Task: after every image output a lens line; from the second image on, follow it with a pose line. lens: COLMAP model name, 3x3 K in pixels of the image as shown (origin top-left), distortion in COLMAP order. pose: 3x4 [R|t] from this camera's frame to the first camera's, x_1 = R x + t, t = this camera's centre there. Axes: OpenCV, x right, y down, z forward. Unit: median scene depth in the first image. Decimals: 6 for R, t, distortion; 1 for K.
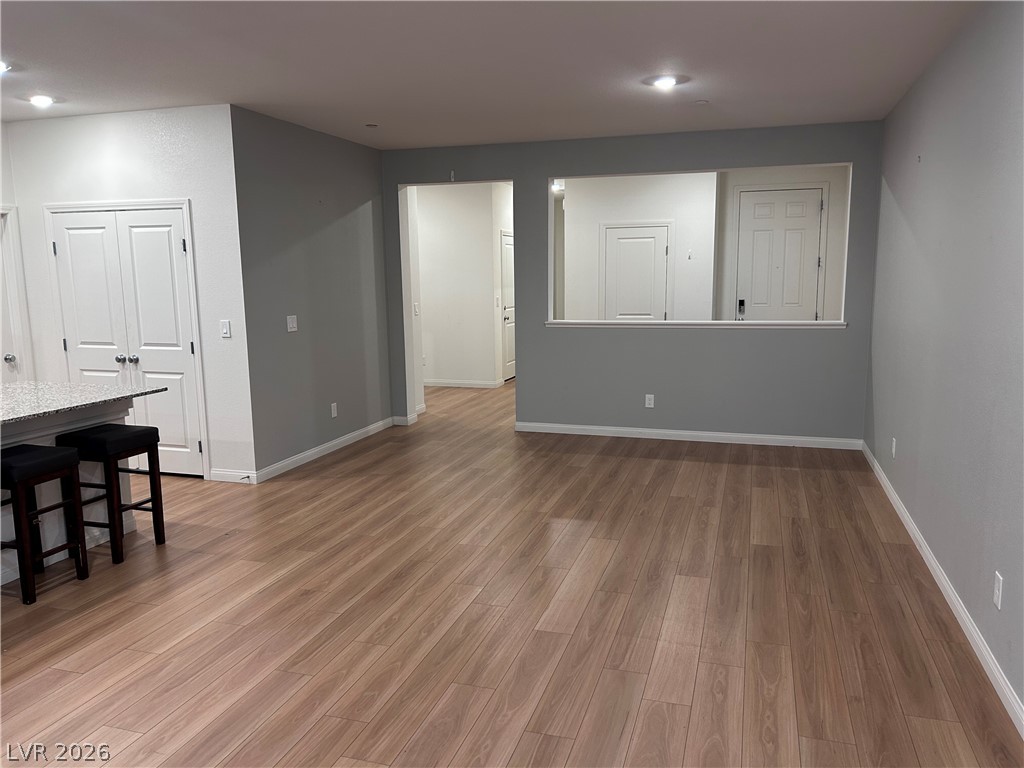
lens RADIAL K [[765.7, 0, 517.1], [0, 765.7, 393.8], [0, 0, 1]] dist [0.057782, -0.067763]
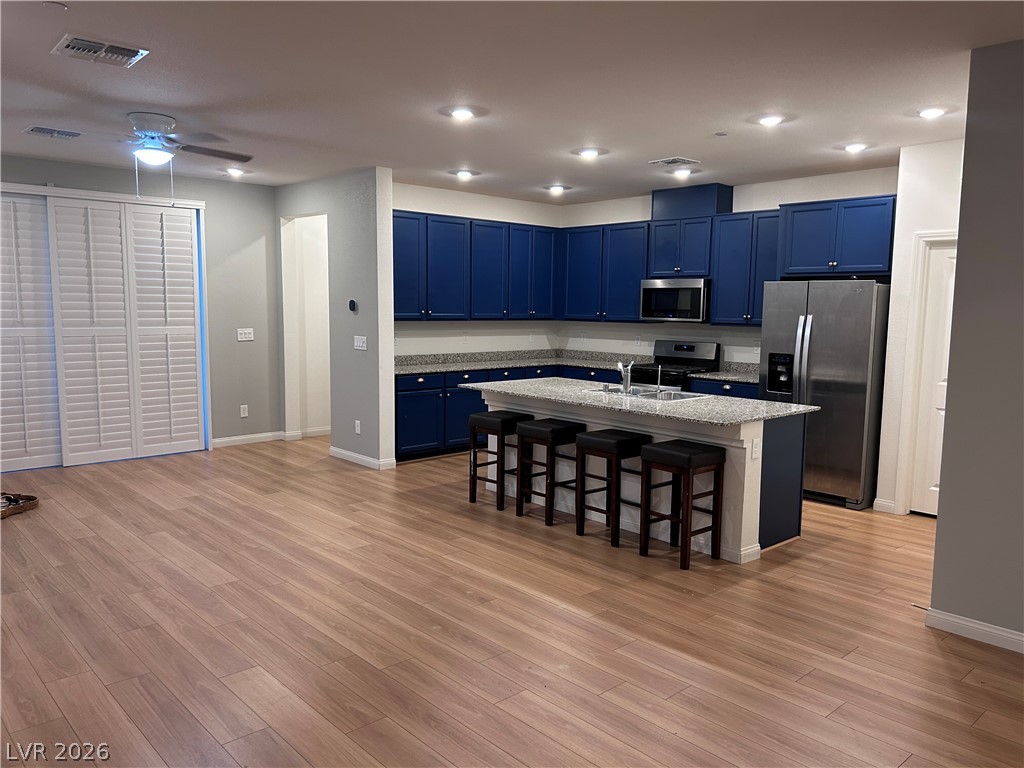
lens RADIAL K [[765.7, 0, 518.4], [0, 765.7, 394.2], [0, 0, 1]] dist [0.057782, -0.067763]
pose [[-0.499578, 0.107514, -0.859571, 0.420914], [-0.146098, 0.967598, 0.205937, -0.174645], [0.853860, 0.228463, -0.467683, 1.058153]]
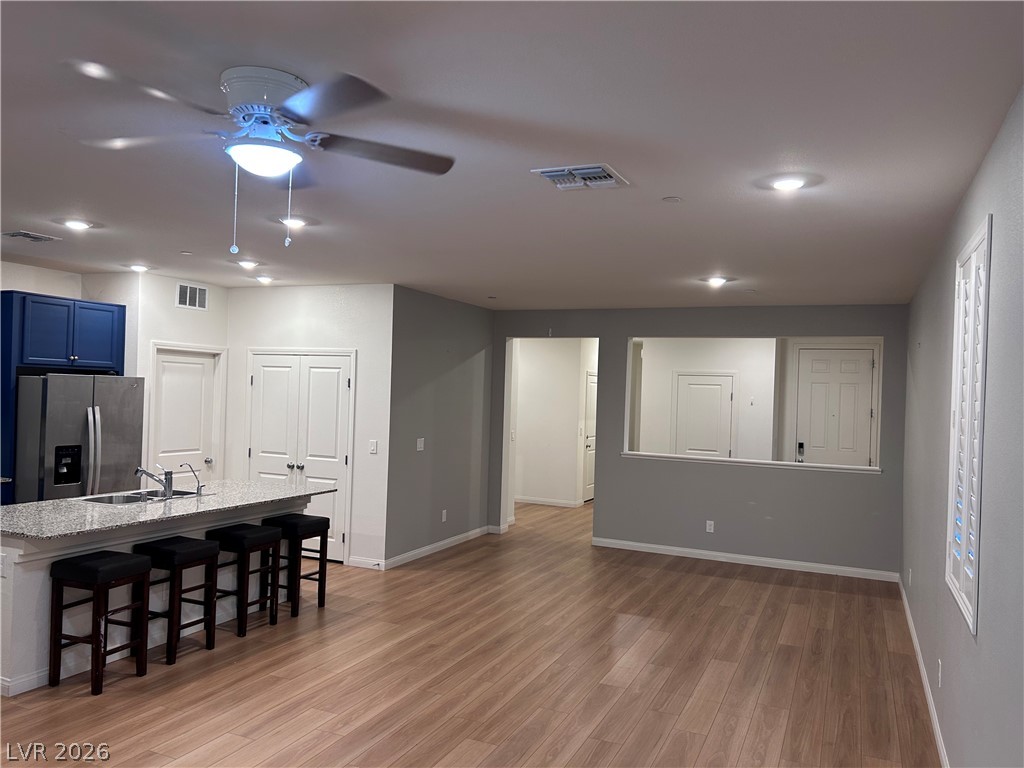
lens RADIAL K [[765.7, 0, 507.7], [0, 765.7, 393.0], [0, 0, 1]] dist [0.057782, -0.067763]
pose [[0.991545, 0.044485, -0.121903, 0.003728], [-0.063326, 0.985829, -0.155340, 0.014094], [0.113266, 0.161746, 0.980311, -0.282627]]
